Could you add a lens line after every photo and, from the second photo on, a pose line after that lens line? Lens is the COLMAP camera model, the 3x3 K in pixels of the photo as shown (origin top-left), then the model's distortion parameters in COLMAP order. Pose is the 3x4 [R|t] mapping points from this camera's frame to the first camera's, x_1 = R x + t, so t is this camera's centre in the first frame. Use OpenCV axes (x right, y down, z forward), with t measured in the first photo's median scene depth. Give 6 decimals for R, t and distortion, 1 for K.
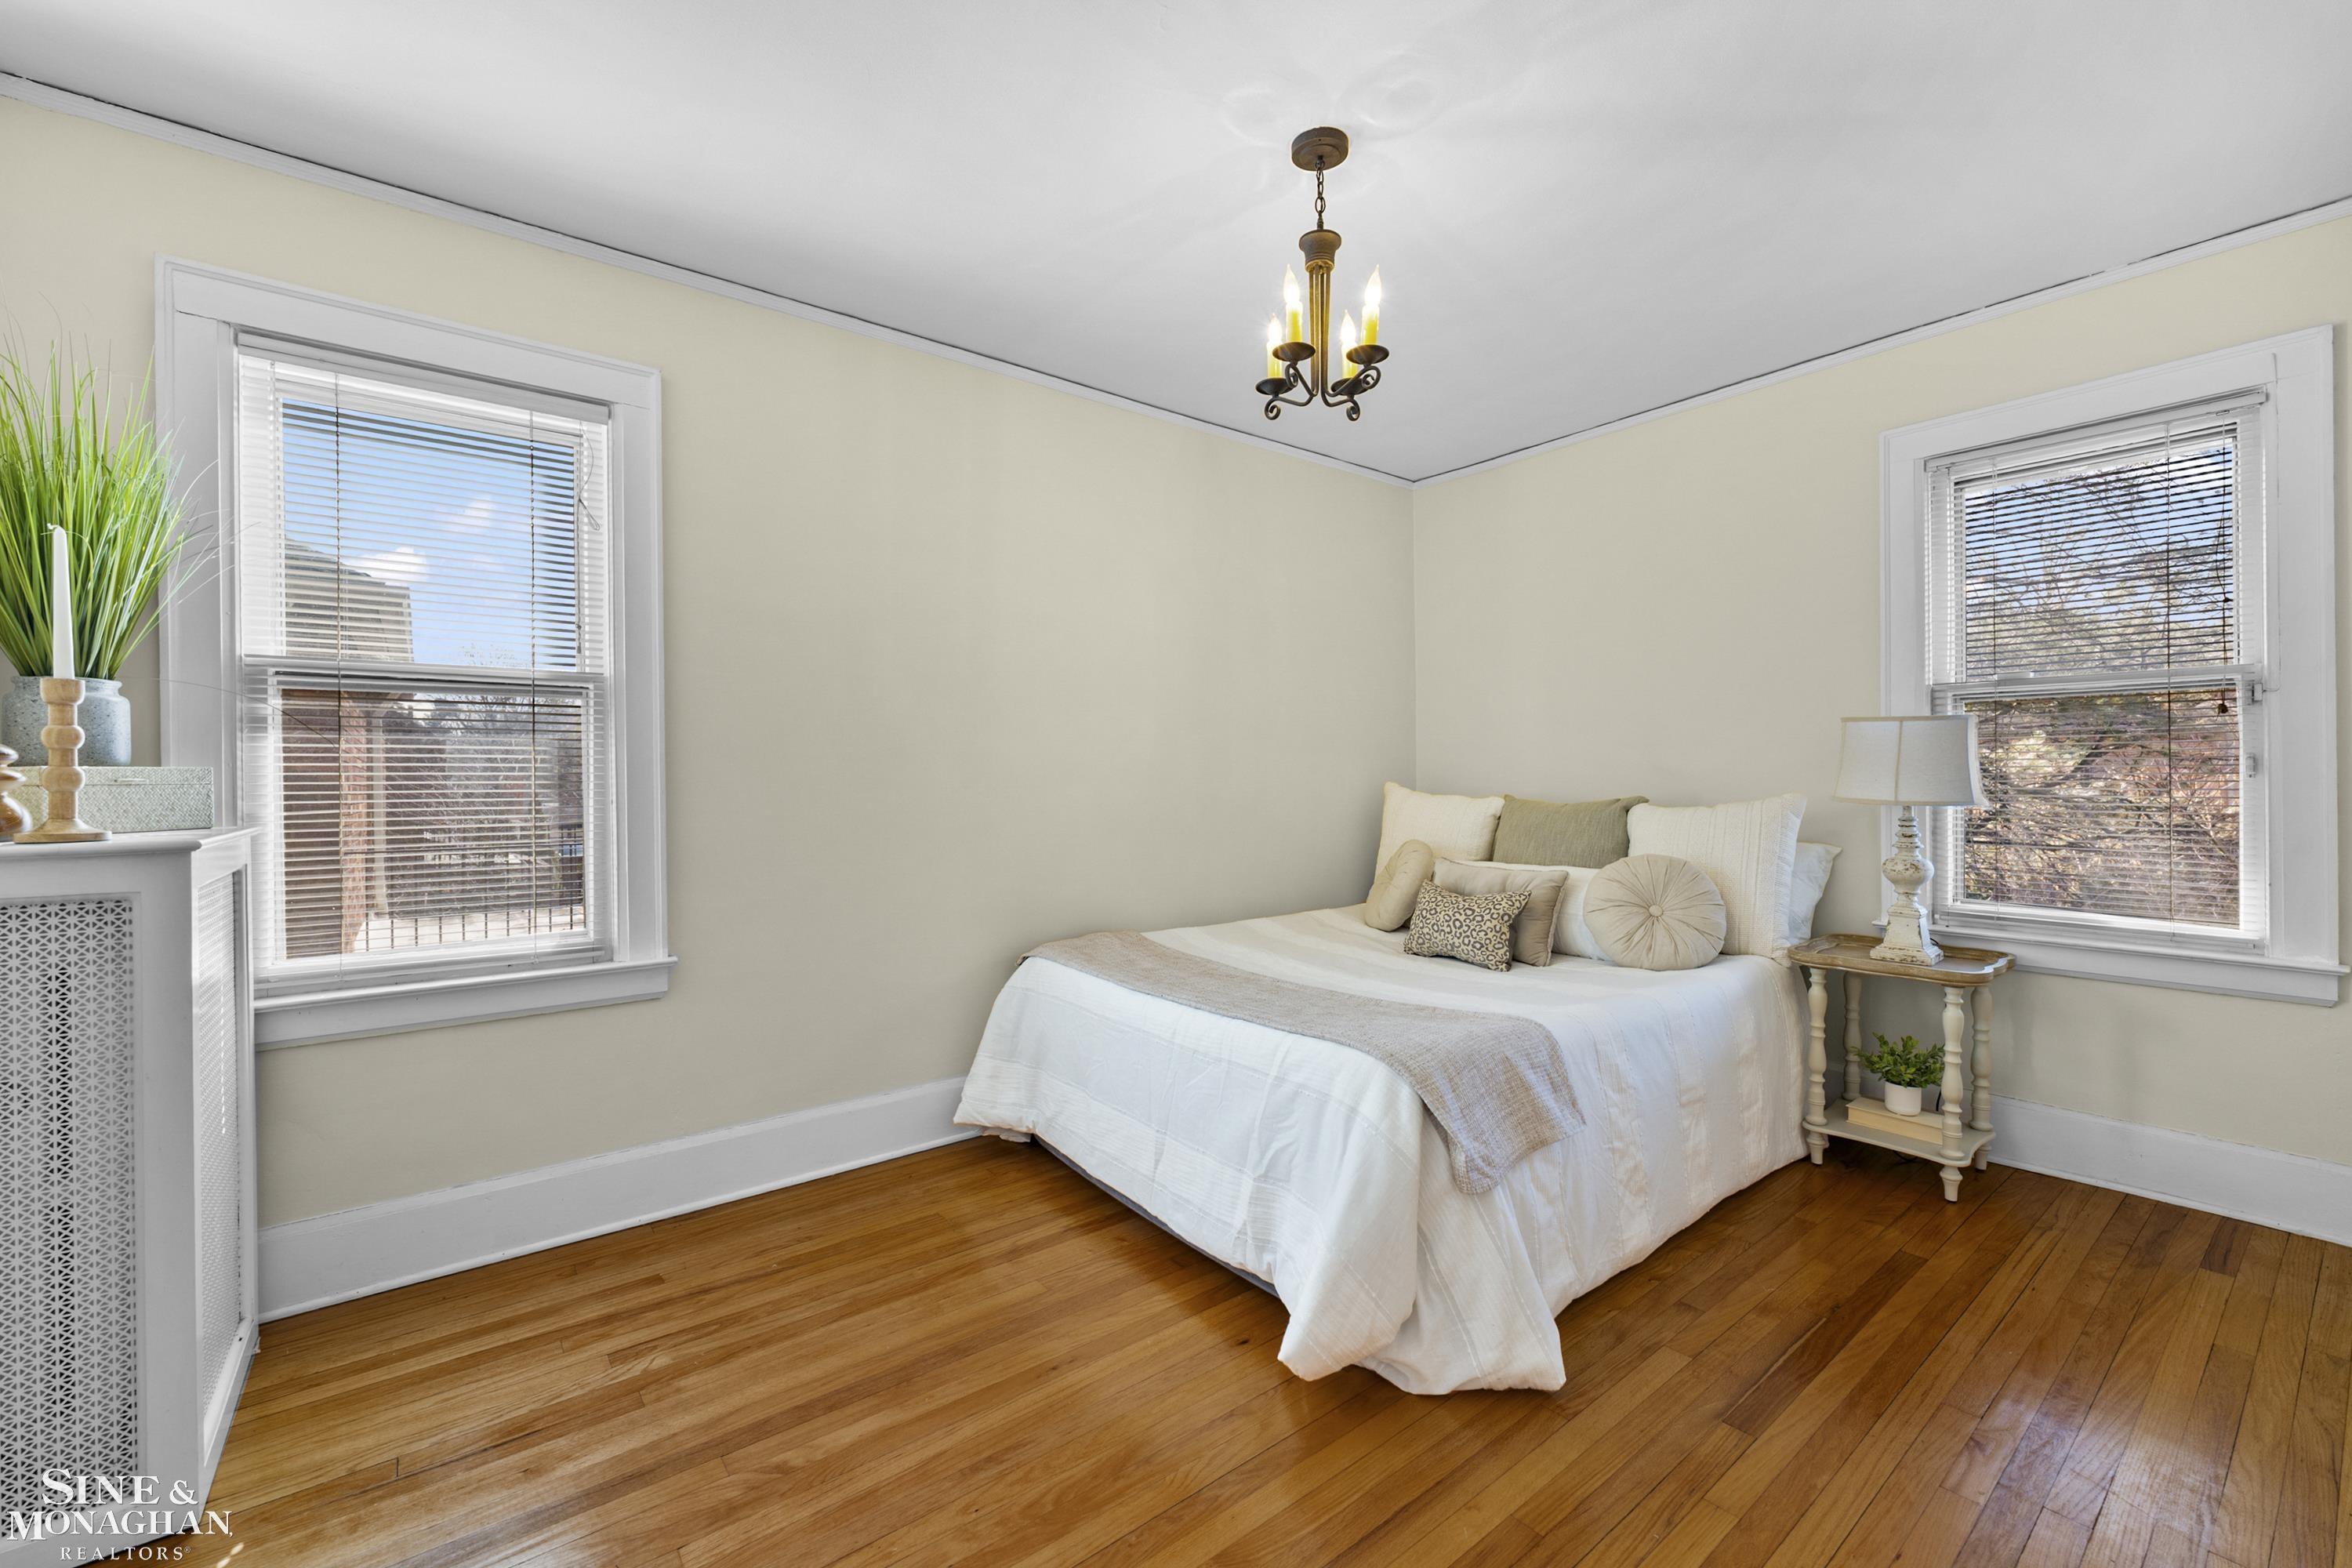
lens RADIAL K [[929.8, 0, 1176.0], [0, 929.8, 784.0], [0, 0, 1]] dist [-0.002102, -0.000400]
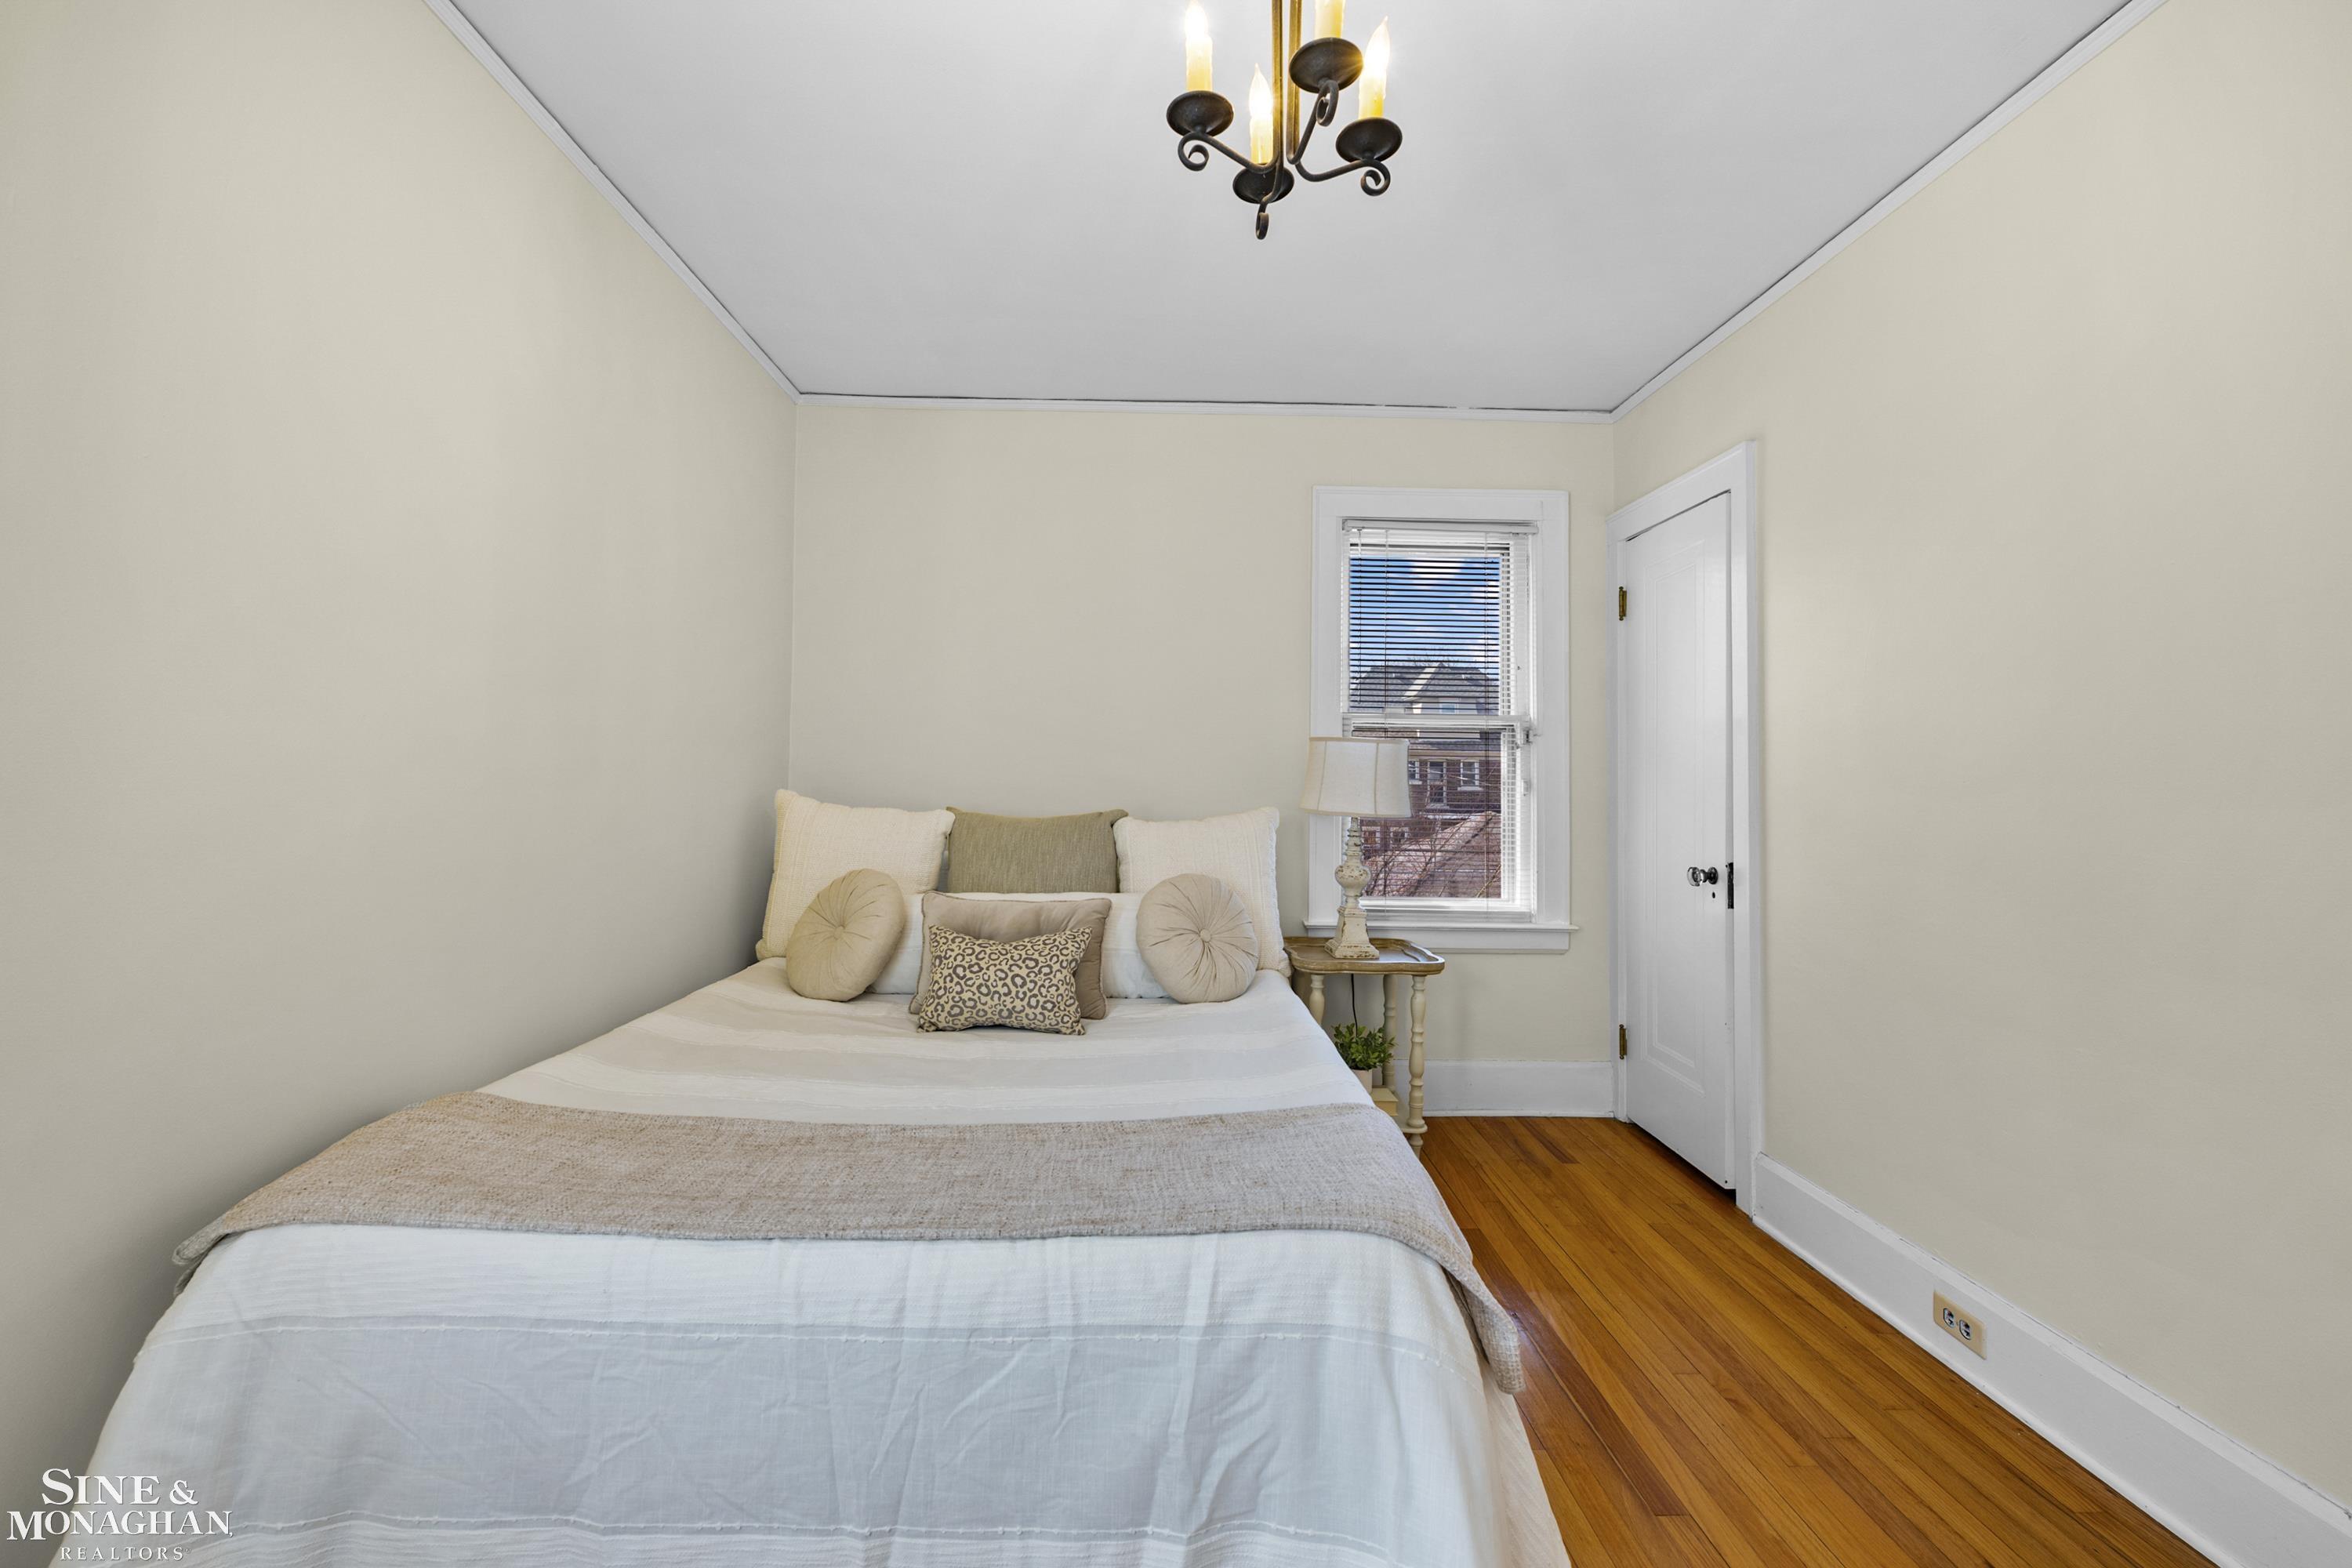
lens RADIAL K [[943.3, 0, 1163.9], [0, 943.3, 760.0], [0, 0, 1]] dist [0.000781, 0.000113]
pose [[0.609789, 0.034790, 0.791800, -0.300889], [-0.010419, 0.999302, -0.035883, -0.003713], [-0.792495, 0.013631, 0.609726, 0.546982]]
